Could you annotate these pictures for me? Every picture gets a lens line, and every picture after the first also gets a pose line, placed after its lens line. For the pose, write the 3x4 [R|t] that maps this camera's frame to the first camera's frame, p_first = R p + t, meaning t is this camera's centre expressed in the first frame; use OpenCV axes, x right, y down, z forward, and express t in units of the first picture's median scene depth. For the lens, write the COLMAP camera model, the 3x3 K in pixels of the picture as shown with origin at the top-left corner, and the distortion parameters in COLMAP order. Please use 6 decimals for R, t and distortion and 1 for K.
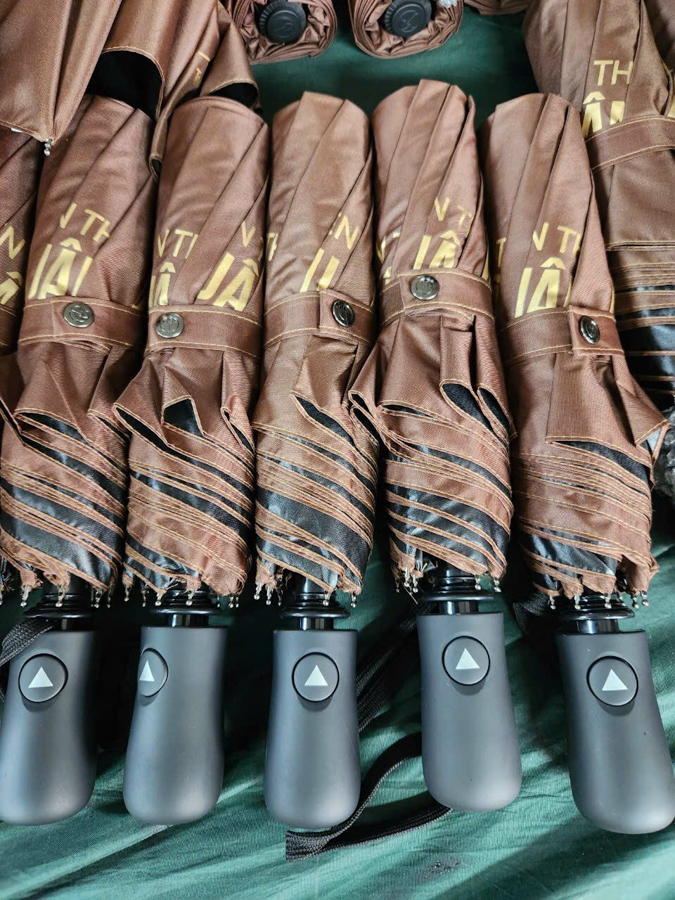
lens RADIAL K [[620.9, 0, 337.5], [0, 620.9, 450.0], [0, 0, 1]] dist [0.052079, -0.080235]
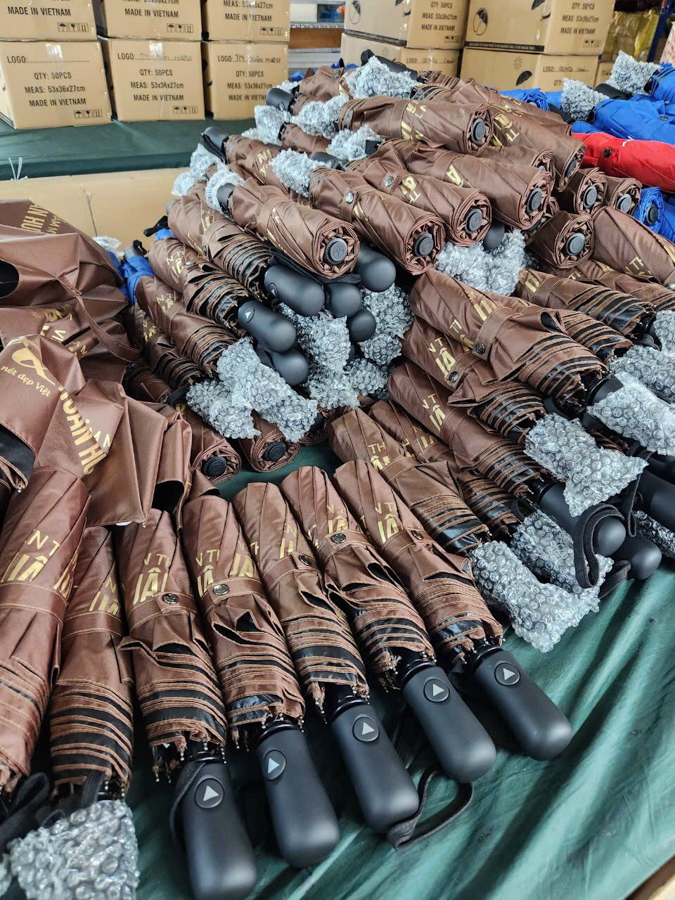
lens RADIAL K [[731.4, 0, 337.5], [0, 731.4, 450.0], [0, 0, 1]] dist [0.001857, -0.000673]
pose [[0.915137, -0.189280, 0.355946, -0.659428], [0.373027, 0.732415, -0.569578, 0.887058], [-0.152891, 0.654019, 0.740866, -0.968417]]
